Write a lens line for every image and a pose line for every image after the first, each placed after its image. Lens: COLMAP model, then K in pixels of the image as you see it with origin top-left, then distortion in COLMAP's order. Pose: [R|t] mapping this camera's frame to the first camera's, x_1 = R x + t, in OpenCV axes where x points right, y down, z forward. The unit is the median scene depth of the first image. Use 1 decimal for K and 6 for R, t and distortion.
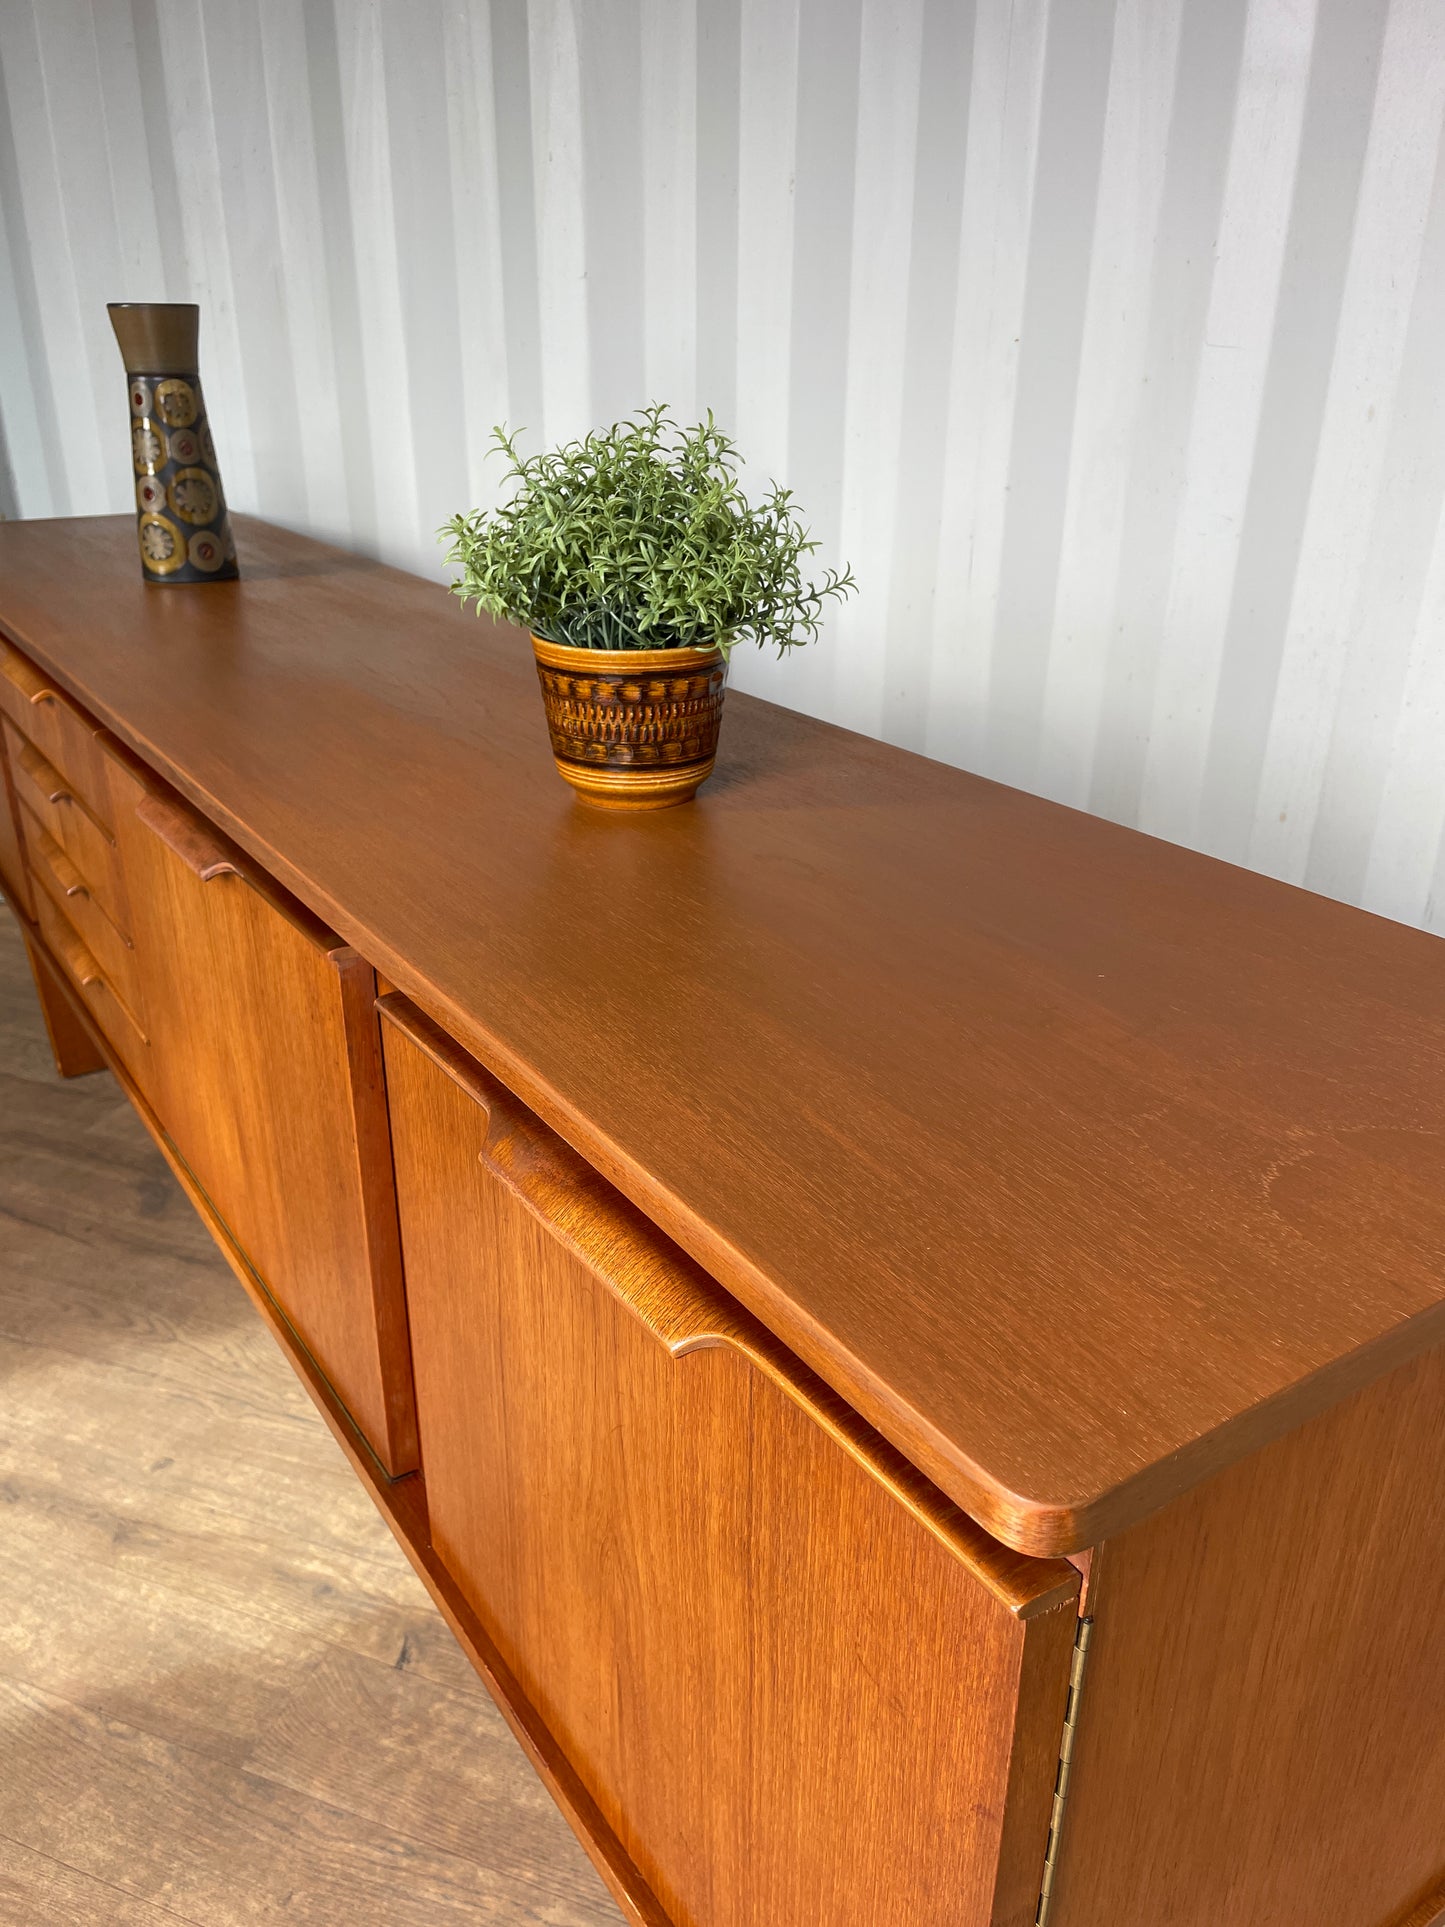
lens RADIAL K [[1461.8, 0, 710.3], [0, 1461.8, 971.5], [0, 0, 1]] dist [0.086275, -0.117985]
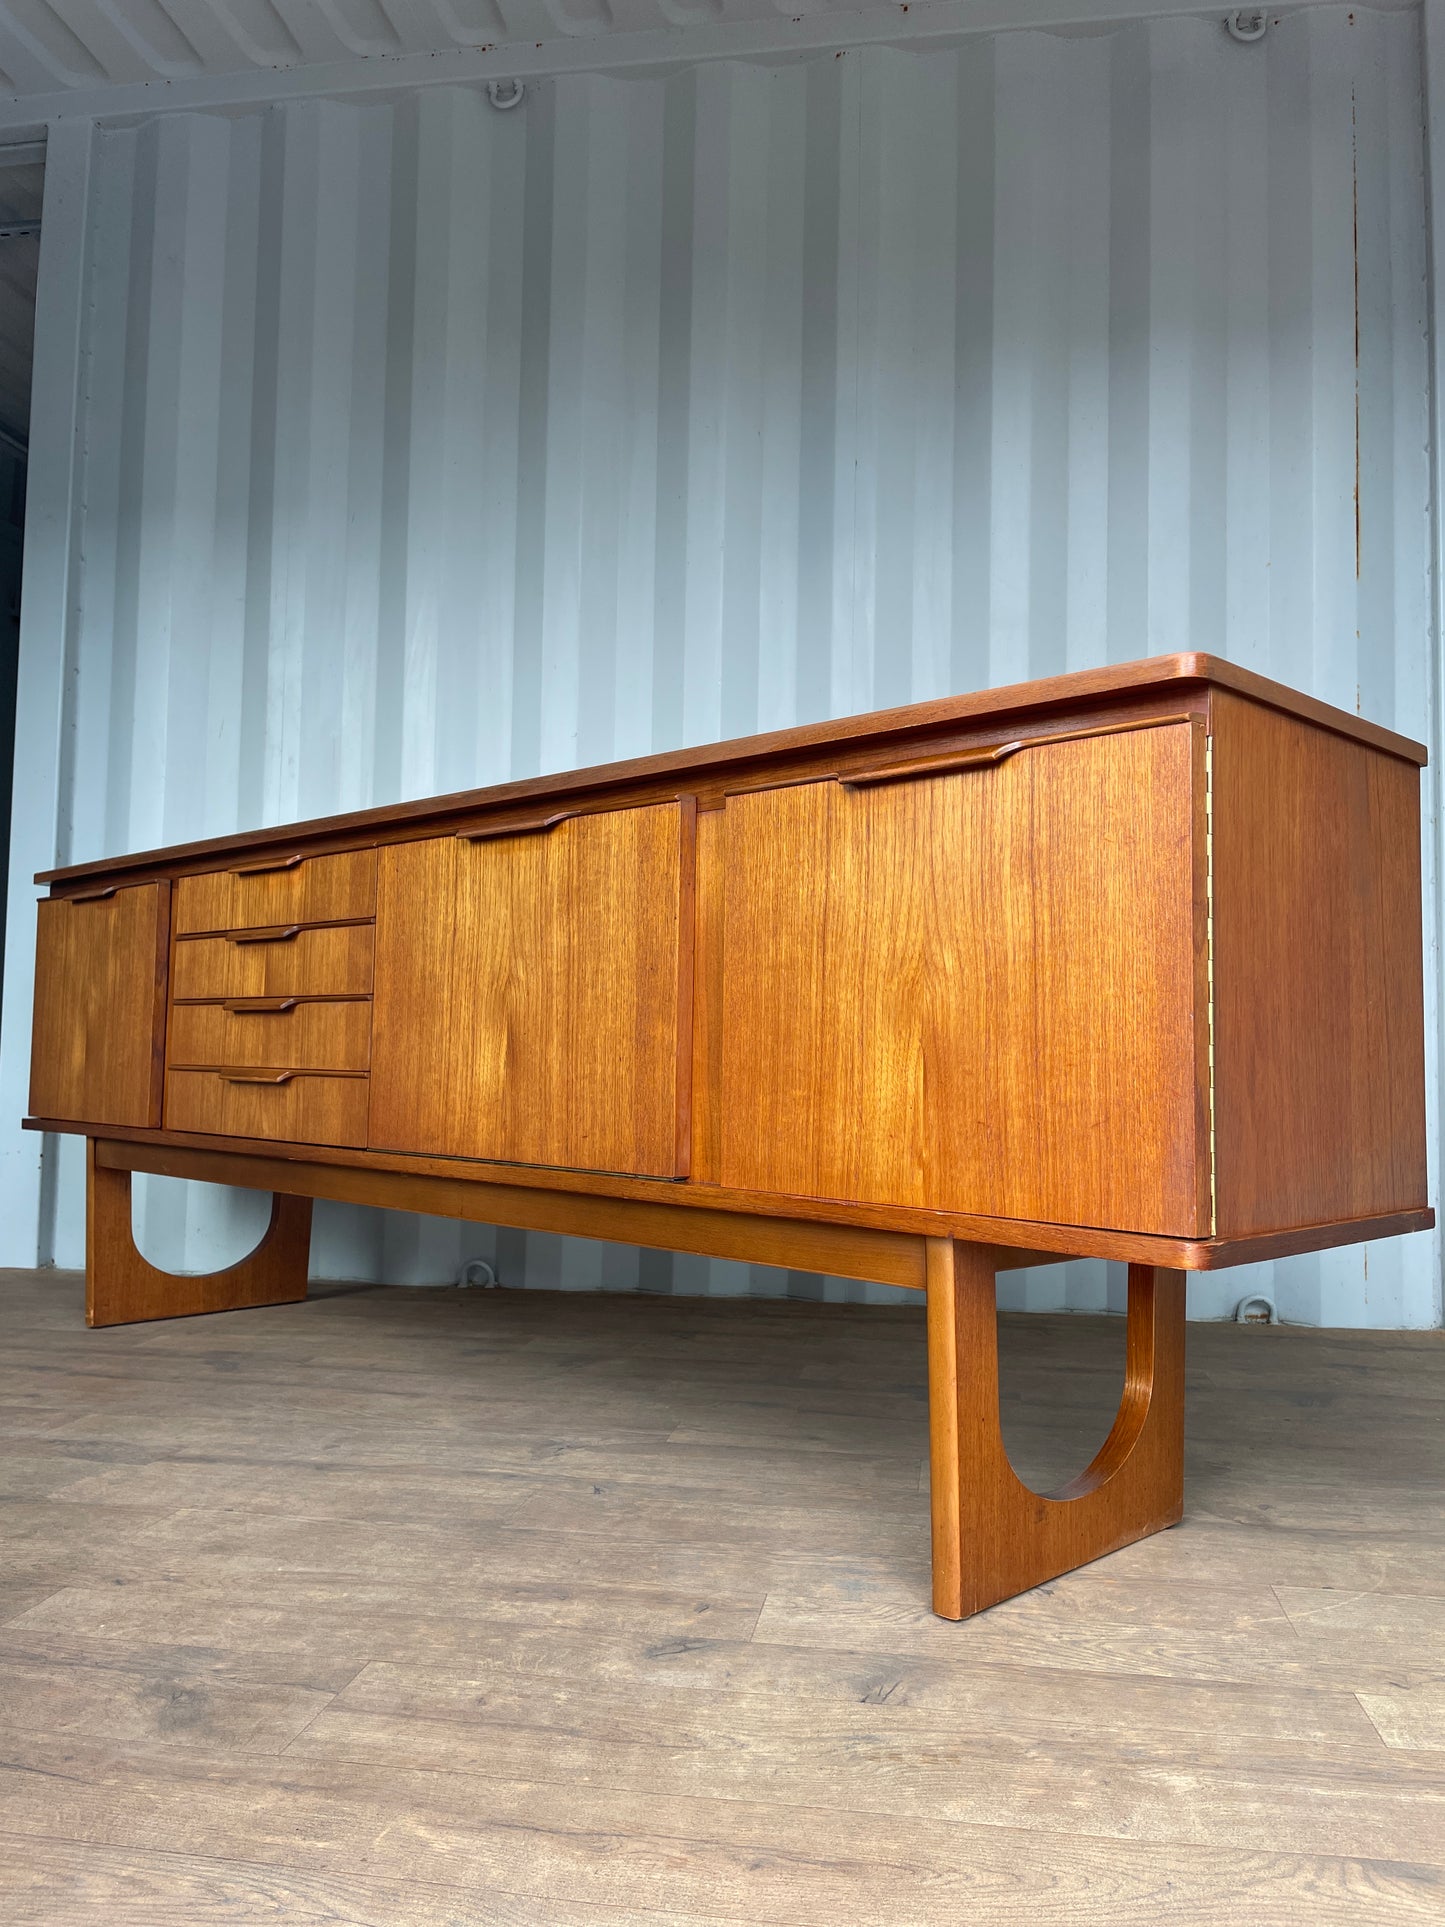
lens RADIAL K [[1452.3, 0, 727.7], [0, 1452.3, 956.0], [0, 0, 1]] dist [0.097868, -0.133729]
pose [[0.977605, 0.025102, 0.208944, -0.388119], [0.075632, 0.884618, -0.460143, 0.673833], [-0.196386, 0.465641, 0.862909, -0.304237]]
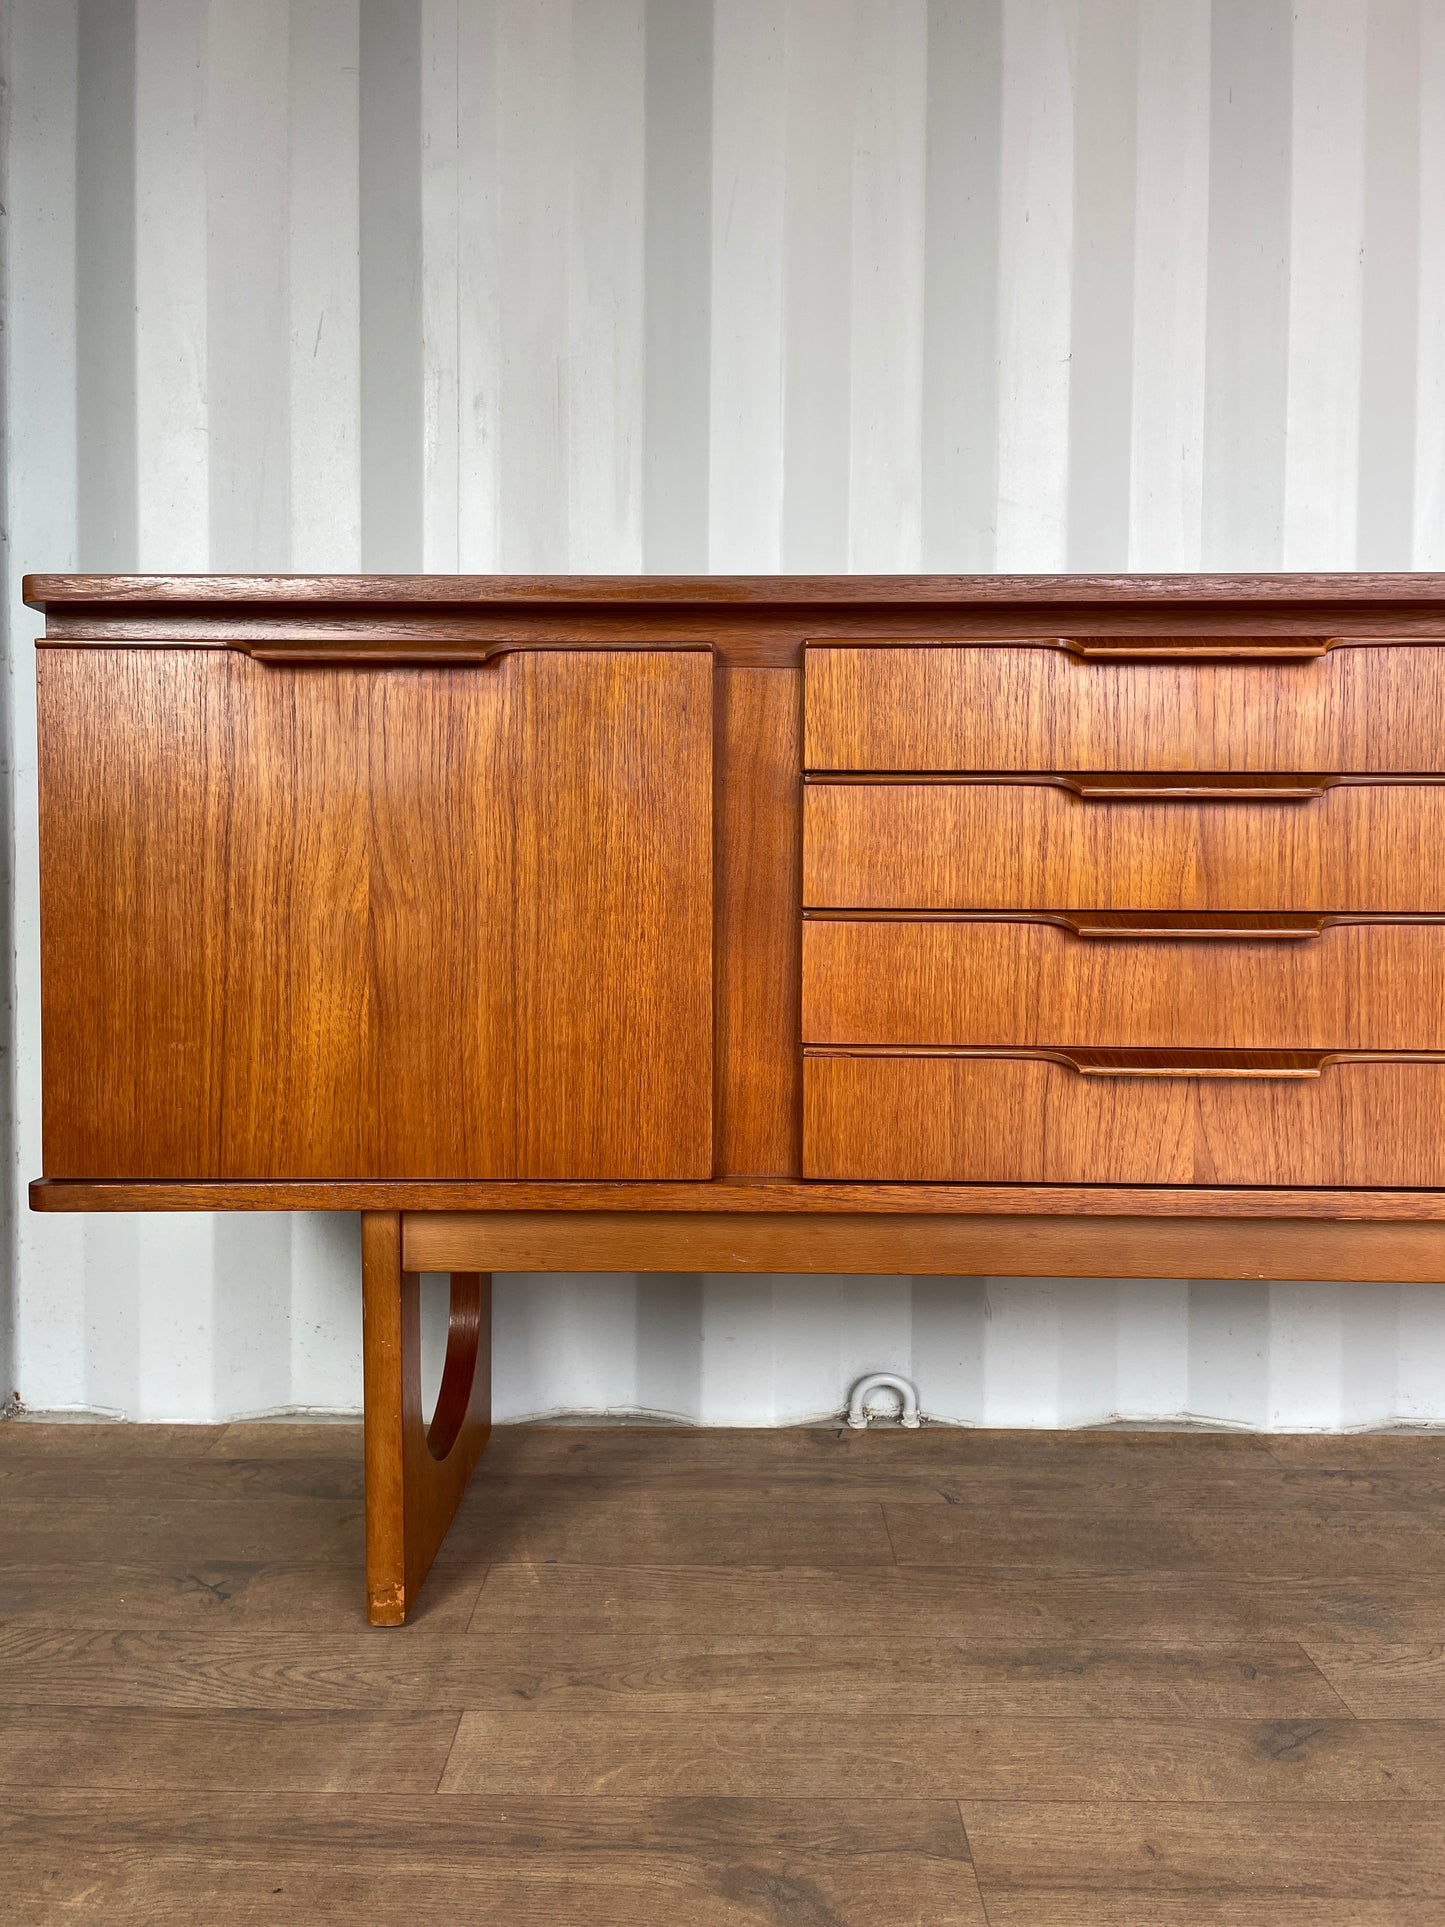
lens RADIAL K [[1452.3, 0, 727.7], [0, 1452.3, 956.0], [0, 0, 1]] dist [0.097868, -0.133729]
pose [[0.562667, -0.021756, 0.826398, -1.424941], [0.336106, 0.919323, -0.204641, 0.006943], [-0.755274, 0.392902, 0.524585, 1.045129]]
